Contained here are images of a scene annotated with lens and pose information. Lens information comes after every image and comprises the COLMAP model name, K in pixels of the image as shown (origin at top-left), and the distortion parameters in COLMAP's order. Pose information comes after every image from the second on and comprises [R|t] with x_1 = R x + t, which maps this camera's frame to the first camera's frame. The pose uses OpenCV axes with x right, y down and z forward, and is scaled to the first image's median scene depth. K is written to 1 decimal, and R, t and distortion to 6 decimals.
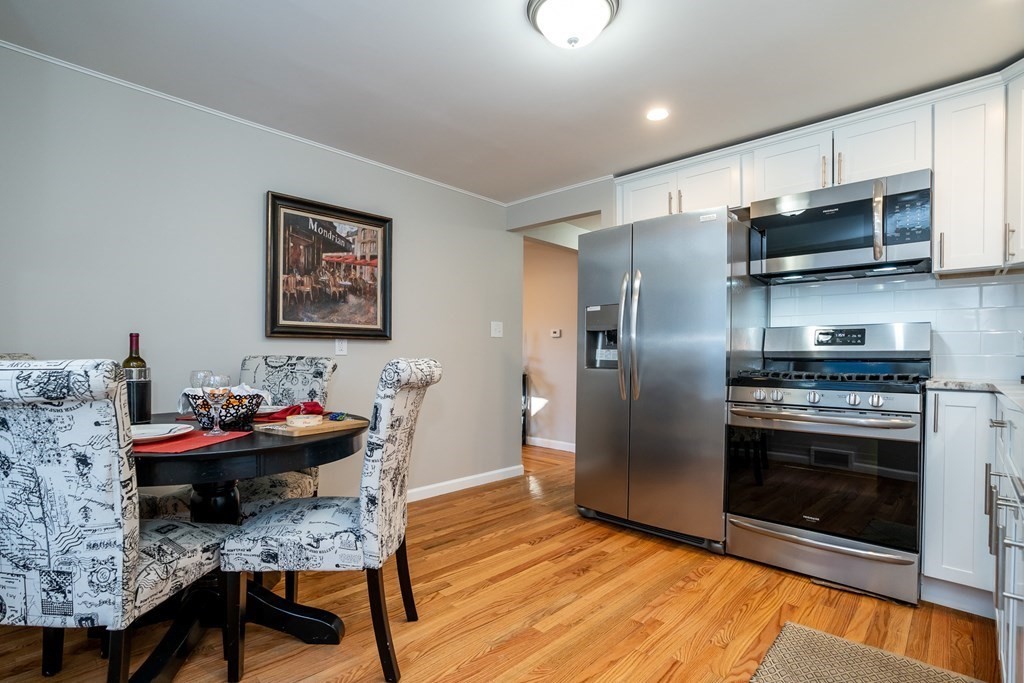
lens RADIAL K [[505.5, 0, 527.0], [0, 505.5, 359.3], [0, 0, 1]] dist [-0.000851, 0.000341]
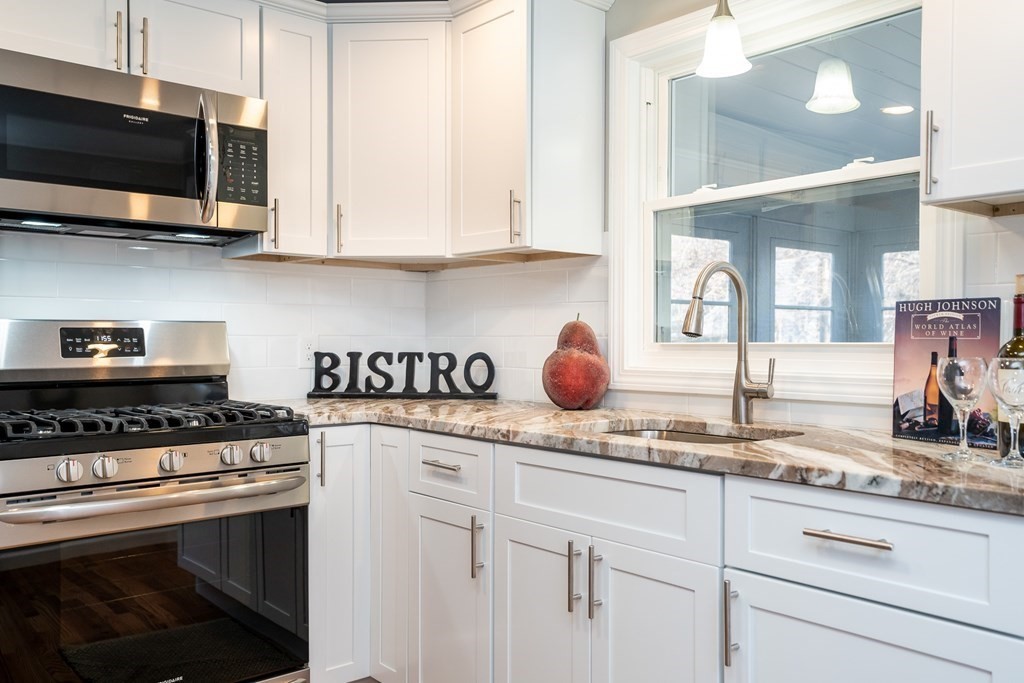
lens RADIAL K [[874.6, 0, 512.0], [0, 874.6, 341.5], [0, 0, 1]] dist [0.016218, 0.011656]
pose [[0.115998, -0.015508, 0.993128, -0.329013], [0.003117, 0.999879, 0.015250, -0.066188], [-0.993245, 0.001326, 0.116033, 0.506566]]
